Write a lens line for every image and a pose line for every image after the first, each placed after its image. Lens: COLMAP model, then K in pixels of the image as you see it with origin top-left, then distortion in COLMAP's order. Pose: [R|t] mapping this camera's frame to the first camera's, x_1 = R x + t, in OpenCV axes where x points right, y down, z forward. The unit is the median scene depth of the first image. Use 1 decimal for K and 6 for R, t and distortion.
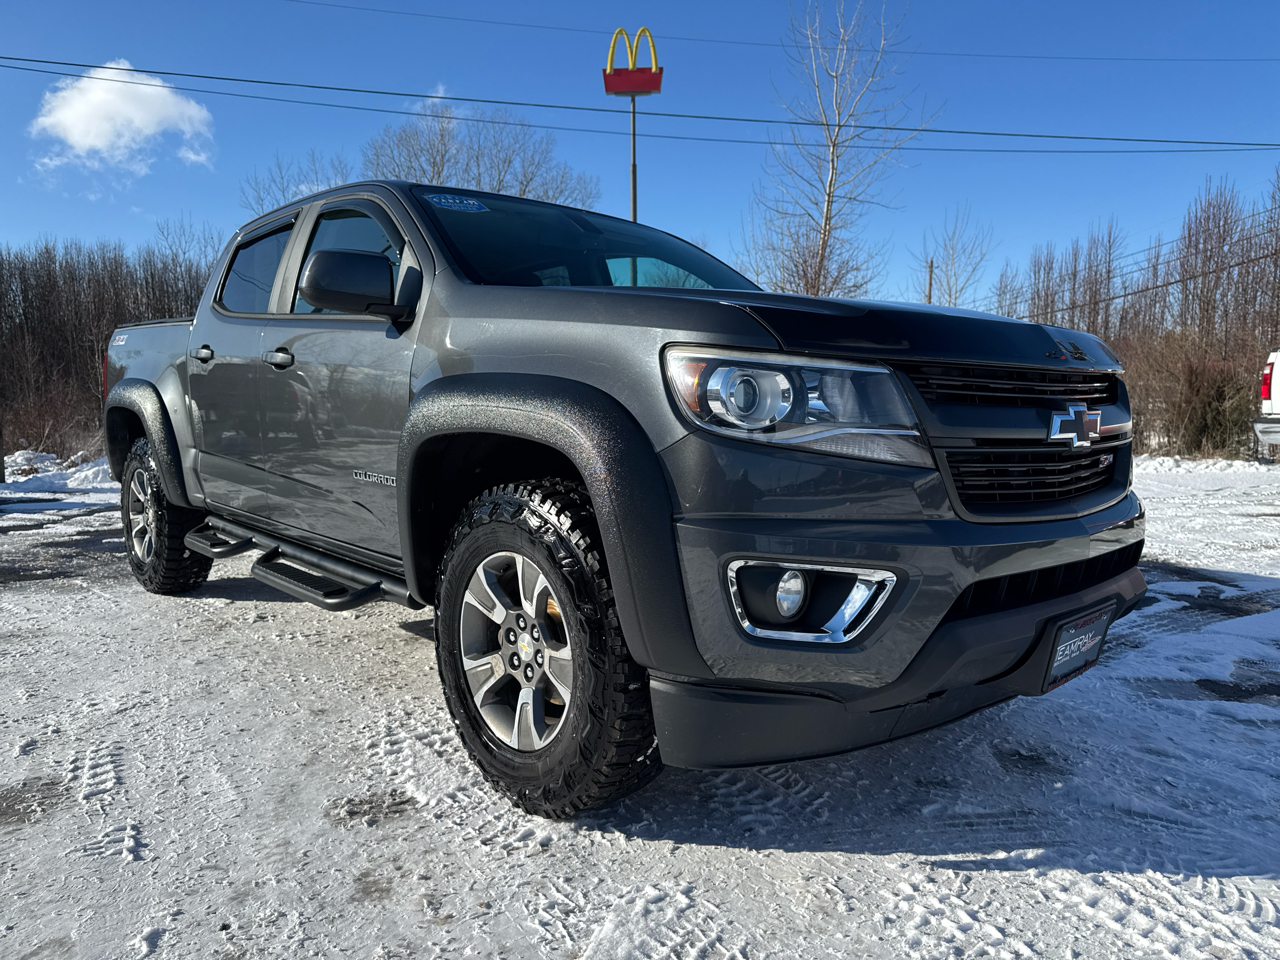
lens RADIAL K [[907.5, 0, 647.2], [0, 907.5, 475.8], [0, 0, 1]] dist [0.026116, -0.026877]
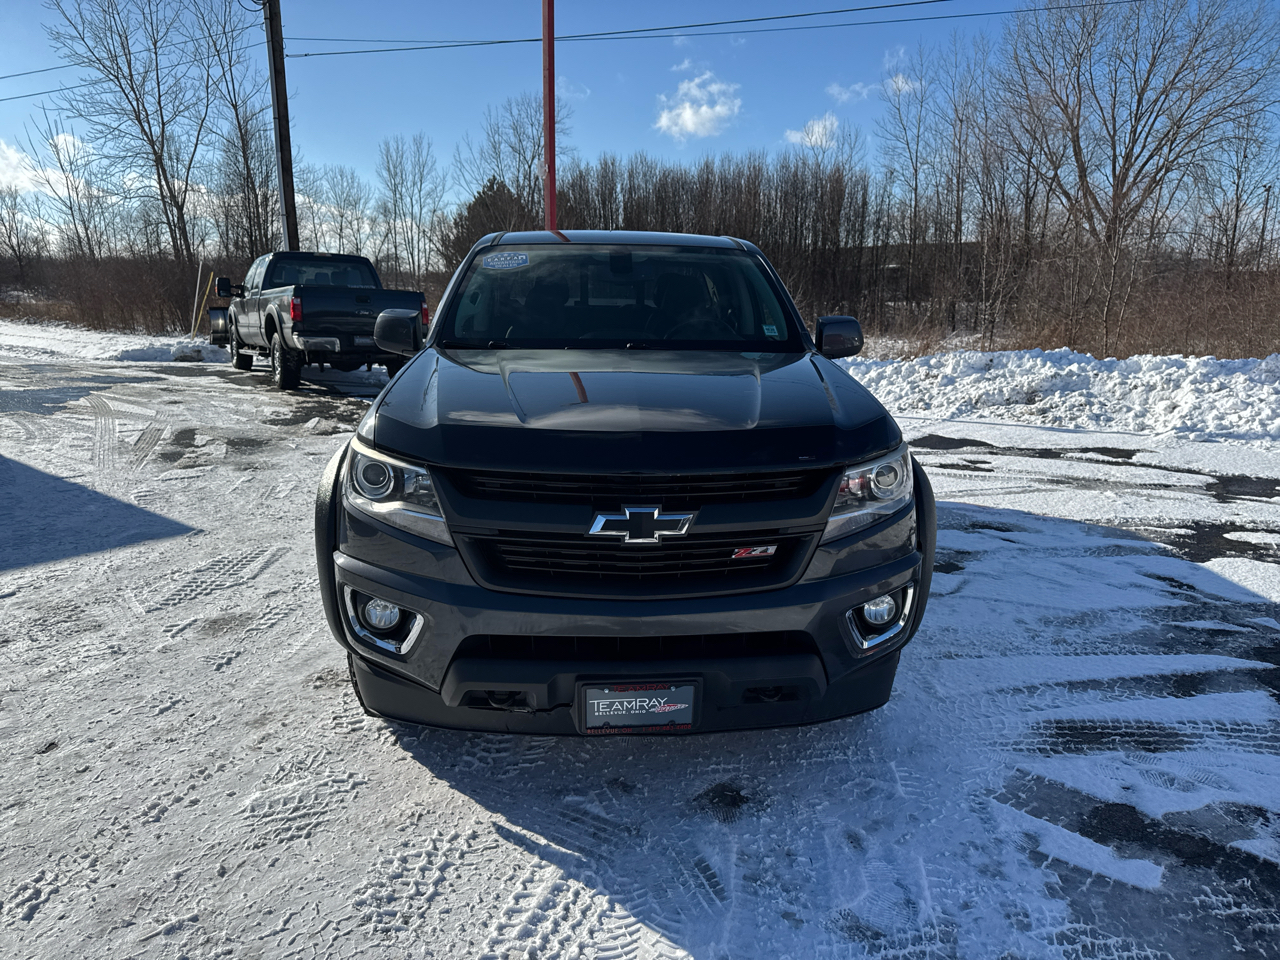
lens RADIAL K [[907.5, 0, 644.3], [0, 907.5, 479.4], [0, 0, 1]] dist [0.026116, -0.026877]
pose [[0.778085, 0.136926, -0.613053, 1.044439], [-0.058244, 0.987475, 0.146630, -0.248944], [0.625453, -0.078384, 0.776315, 0.110277]]
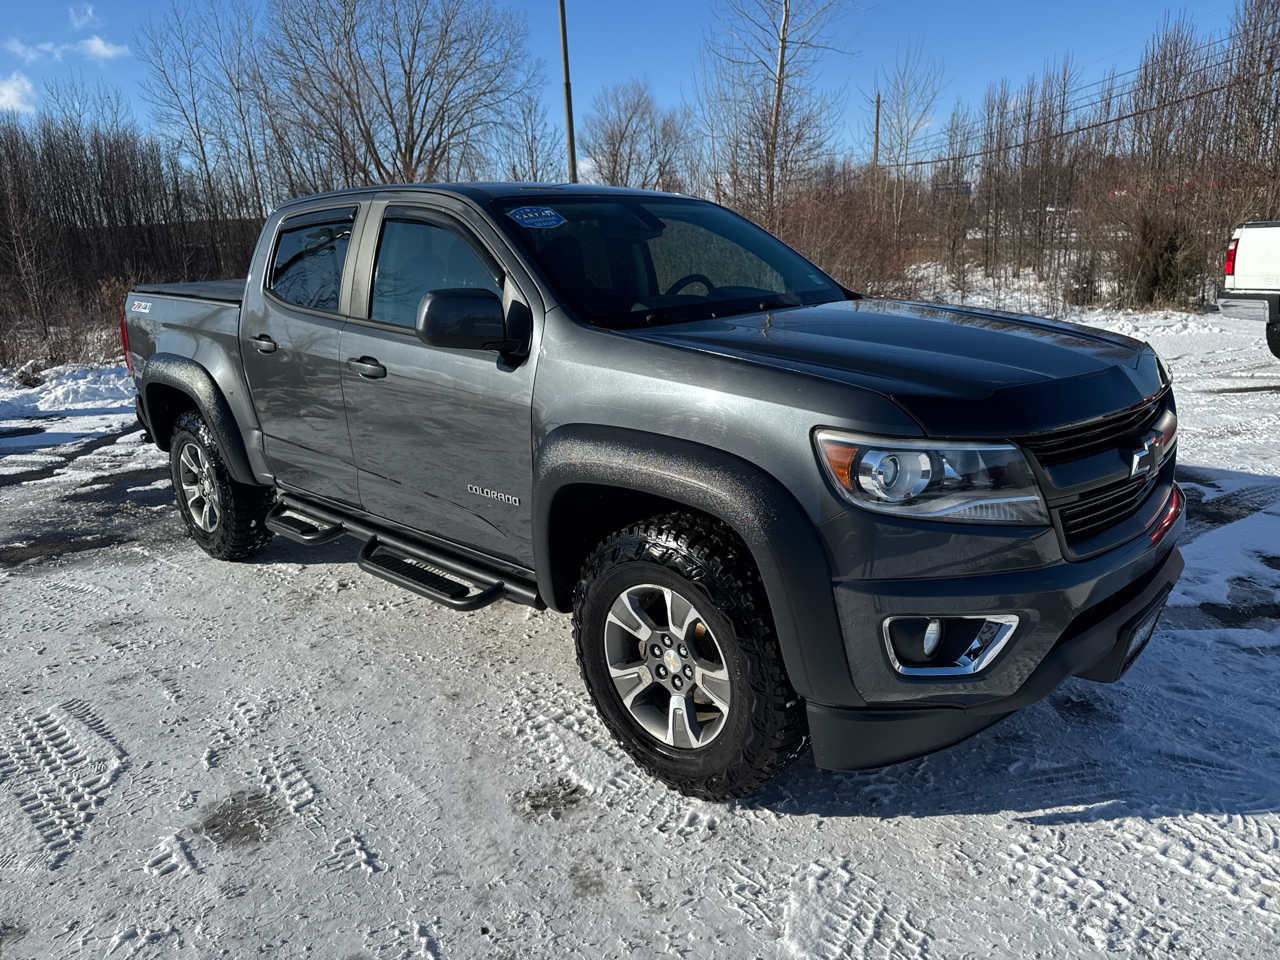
lens RADIAL K [[907.5, 0, 651.0], [0, 907.5, 476.6], [0, 0, 1]] dist [0.026116, -0.026877]
pose [[0.996524, -0.061721, 0.055953, -0.203878], [0.051723, 0.984896, 0.165239, -0.226805], [-0.065307, -0.161771, 0.984665, -0.095424]]
